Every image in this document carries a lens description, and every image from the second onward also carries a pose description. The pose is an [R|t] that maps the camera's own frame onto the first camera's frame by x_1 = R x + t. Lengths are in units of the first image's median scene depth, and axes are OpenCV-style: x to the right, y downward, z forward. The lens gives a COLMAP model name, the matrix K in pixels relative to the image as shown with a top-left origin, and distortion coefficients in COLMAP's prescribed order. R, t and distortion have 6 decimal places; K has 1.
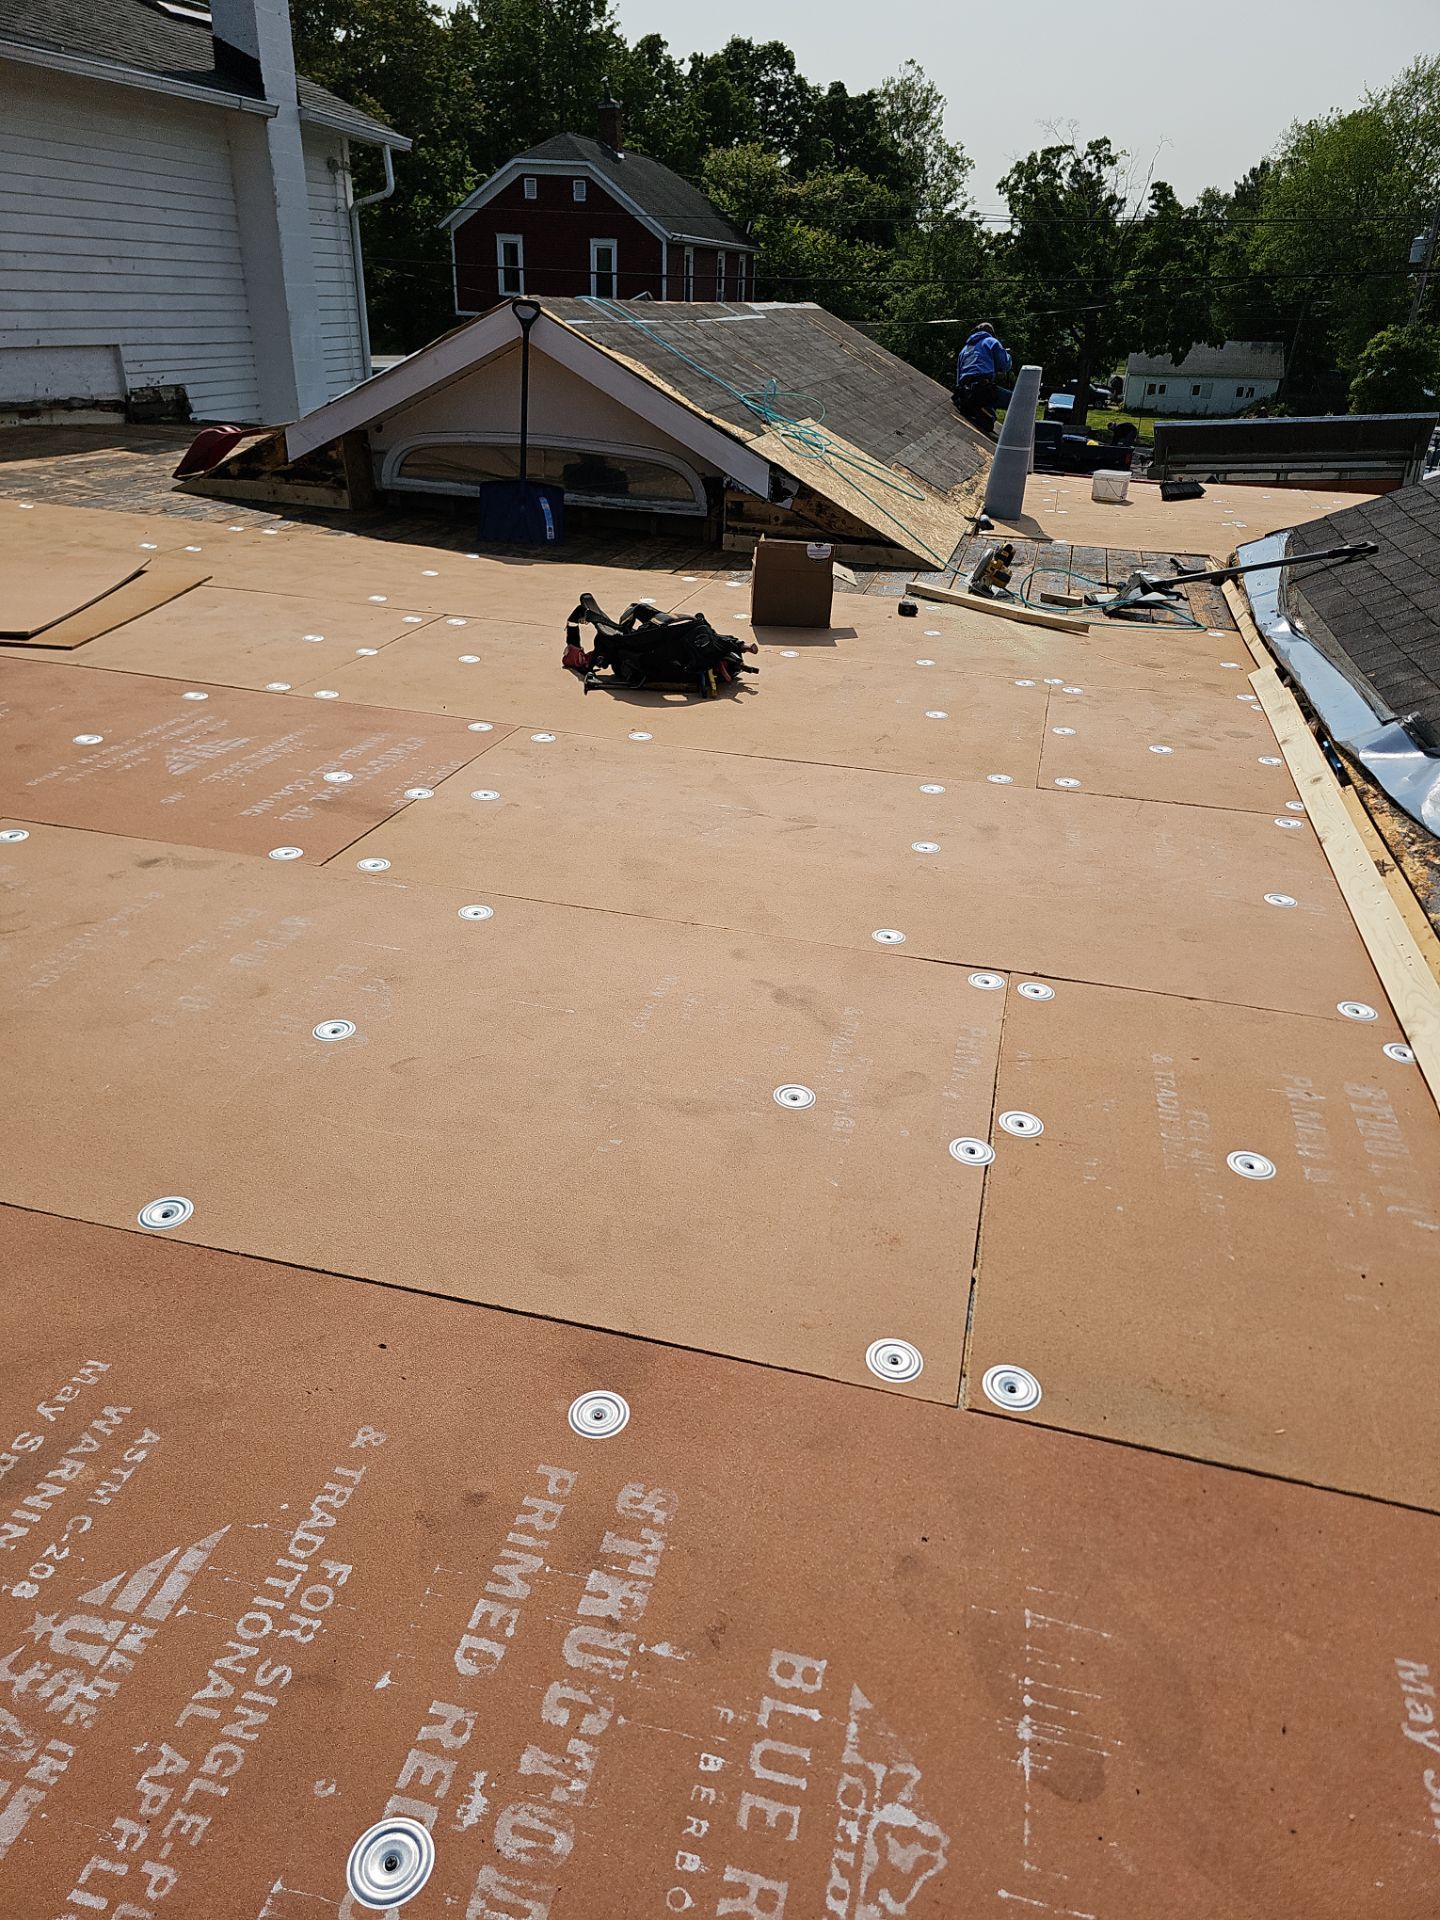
lens RADIAL K [[1242.4, 0, 725.2], [0, 1242.4, 988.4], [0, 0, 1]] dist [0.045297, -0.037930]
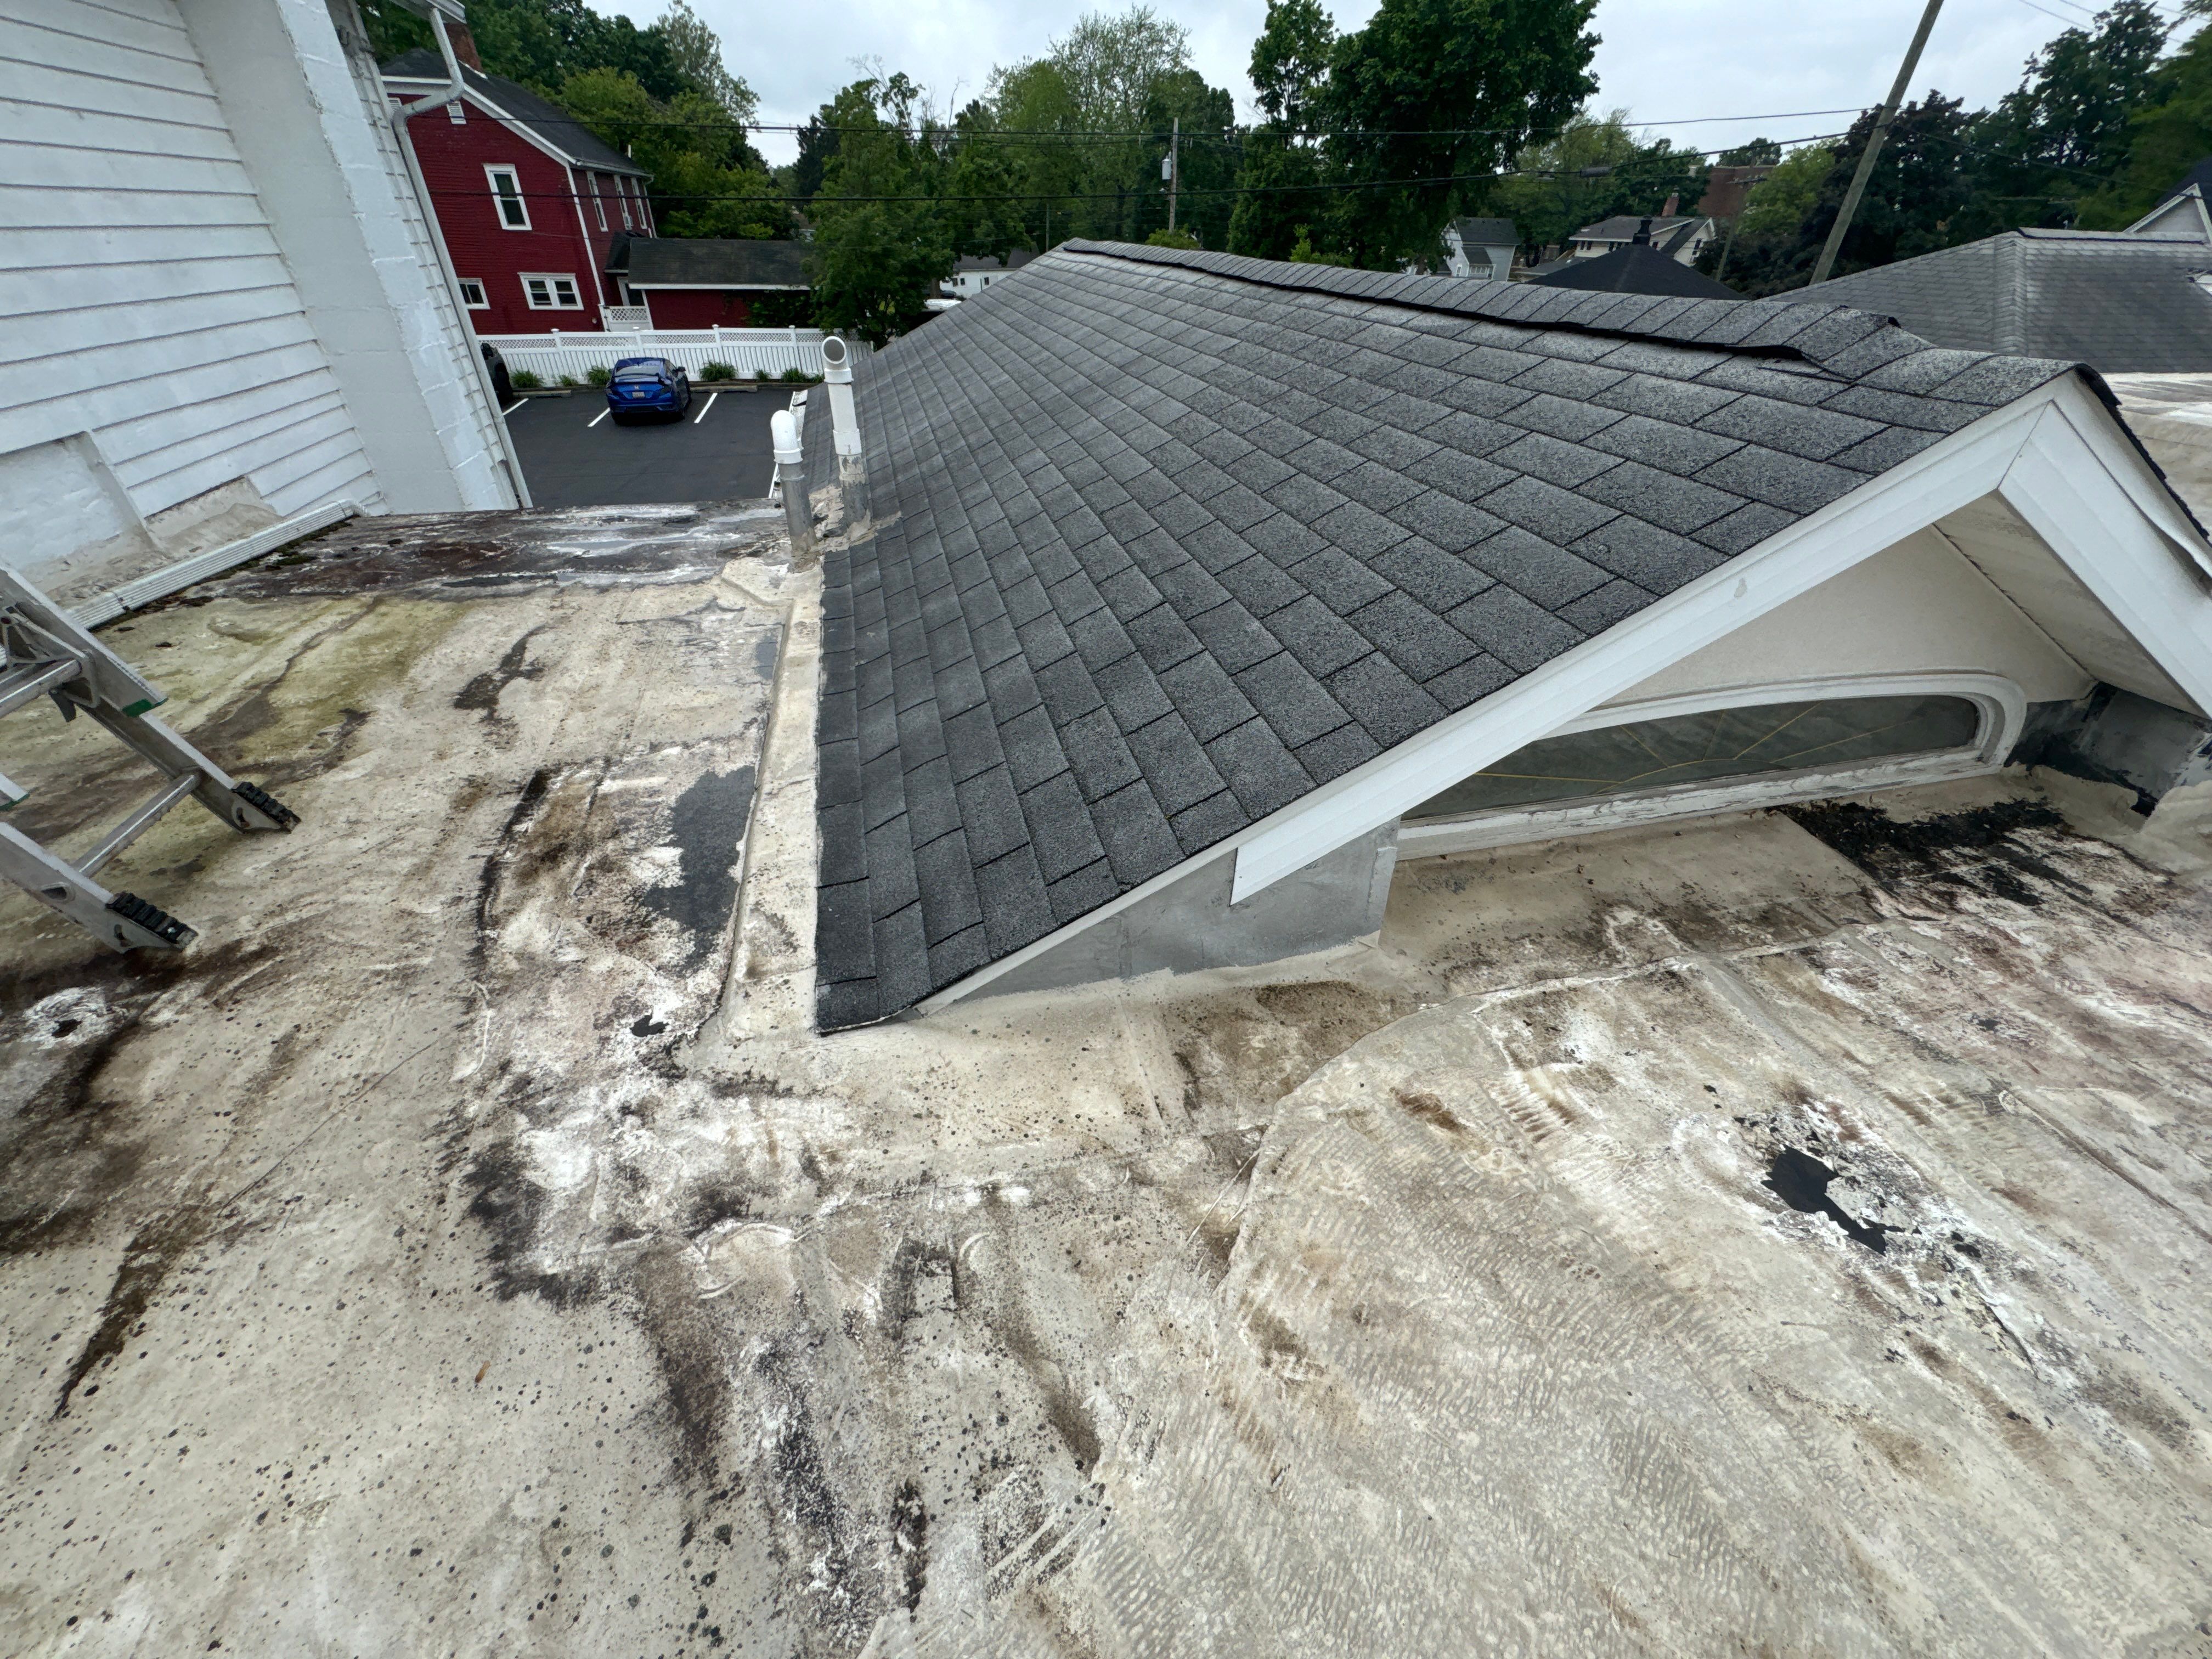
lens RADIAL K [[878.3, 0, 1104.9], [0, 878.3, 836.5], [0, 0, 1]] dist [-0.006199, 0.000909]
pose [[0.883317, -0.287292, 0.370424, -0.054231], [0.241032, 0.956085, 0.166749, -0.057630], [-0.402062, -0.058008, 0.913773, 0.095391]]
